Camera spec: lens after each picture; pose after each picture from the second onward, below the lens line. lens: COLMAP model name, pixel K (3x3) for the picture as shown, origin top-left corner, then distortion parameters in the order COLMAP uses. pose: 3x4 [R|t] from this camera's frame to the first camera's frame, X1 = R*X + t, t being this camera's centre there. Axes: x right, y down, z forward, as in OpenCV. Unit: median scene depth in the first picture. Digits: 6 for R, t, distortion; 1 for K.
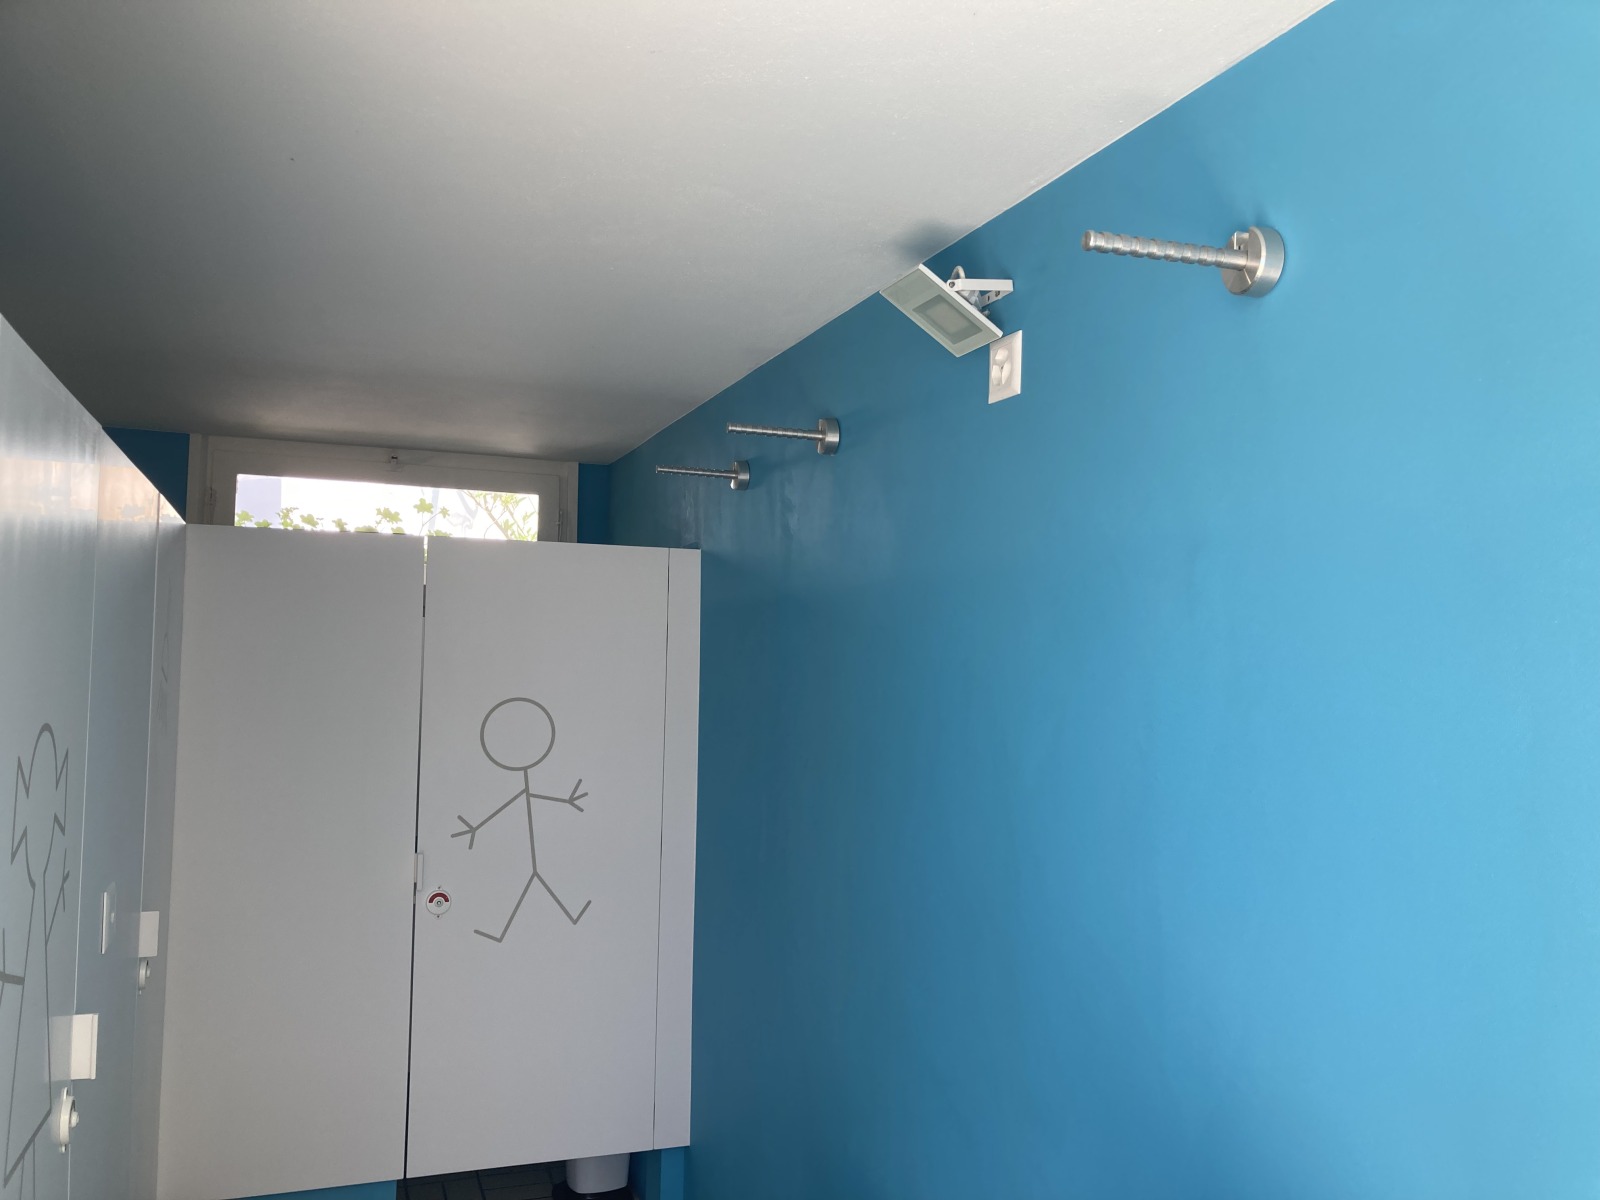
lens RADIAL K [[1298.6, 0, 808.0], [0, 1298.6, 622.1], [0, 0, 1]] dist [0.089765, -0.180693]
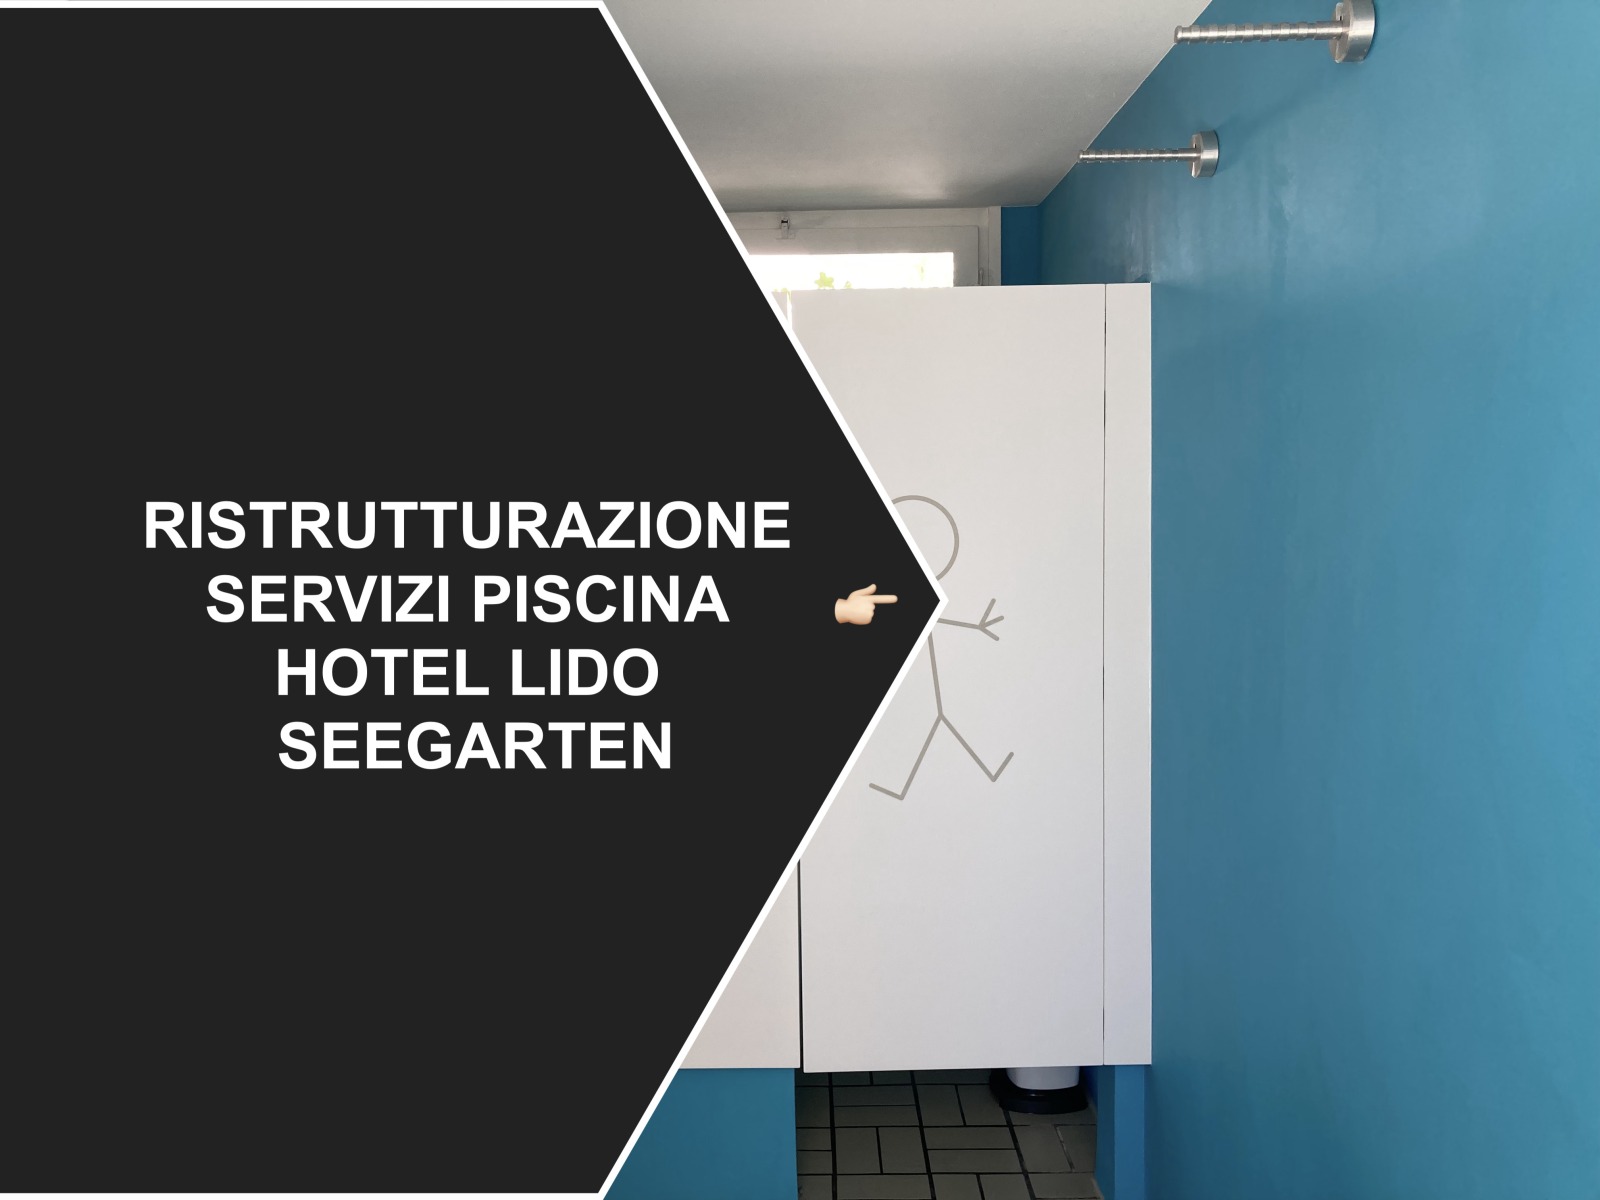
lens RADIAL K [[1341.9, 0, 800.0], [0, 1341.9, 600.0], [0, 0, 1]] dist [0.037216, -0.003042]
pose [[0.936534, -0.004628, -0.350546, -0.003391], [0.046801, 0.992613, 0.111932, 0.026876], [0.347438, -0.121234, 0.929833, 0.220861]]
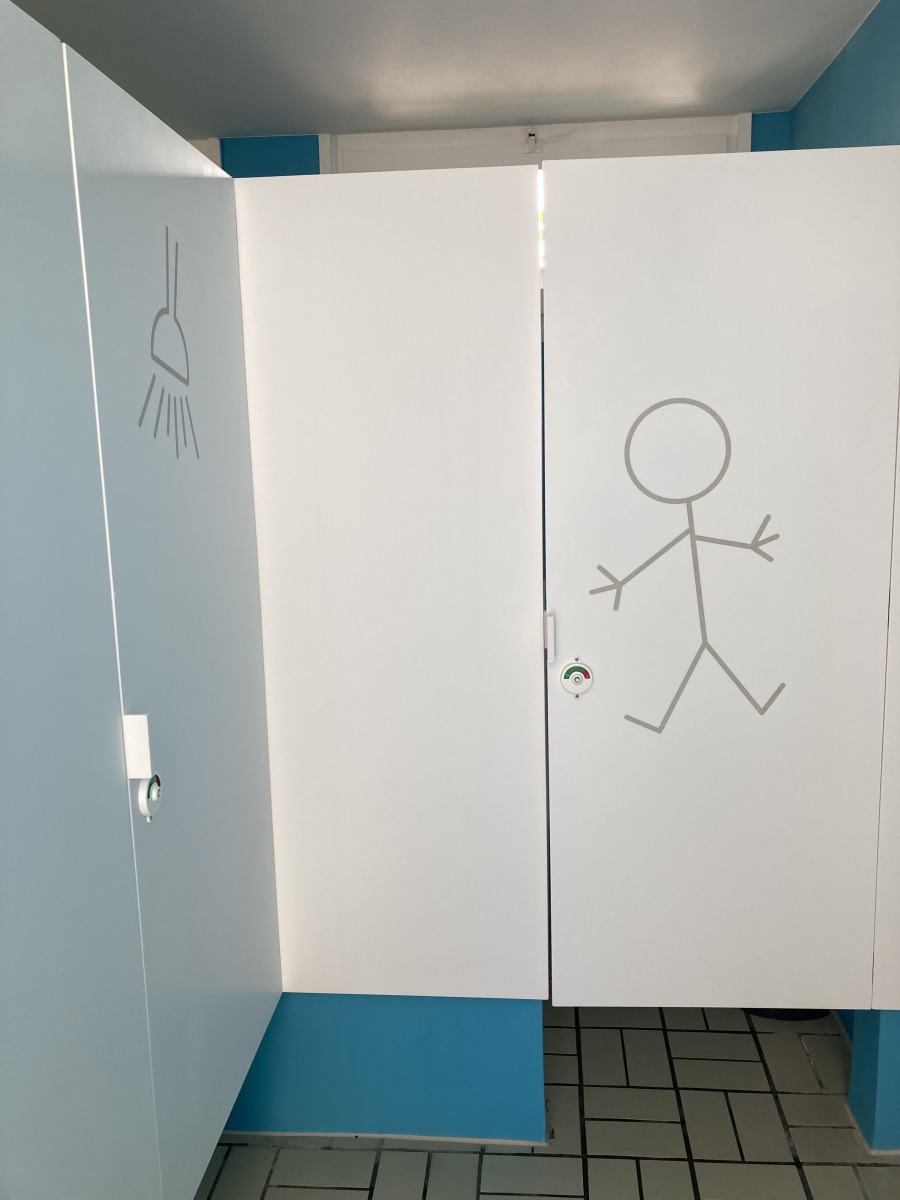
lens RADIAL K [[1018.3, 0, 450.0], [0, 1018.3, 600.0], [0, 0, 1]] dist [0.009298, -0.001258]
pose [[0.902773, 0.028871, -0.429147, -0.094256], [0.061151, 0.978994, 0.194501, 0.049586], [0.425748, -0.201833, 0.882044, 0.443998]]
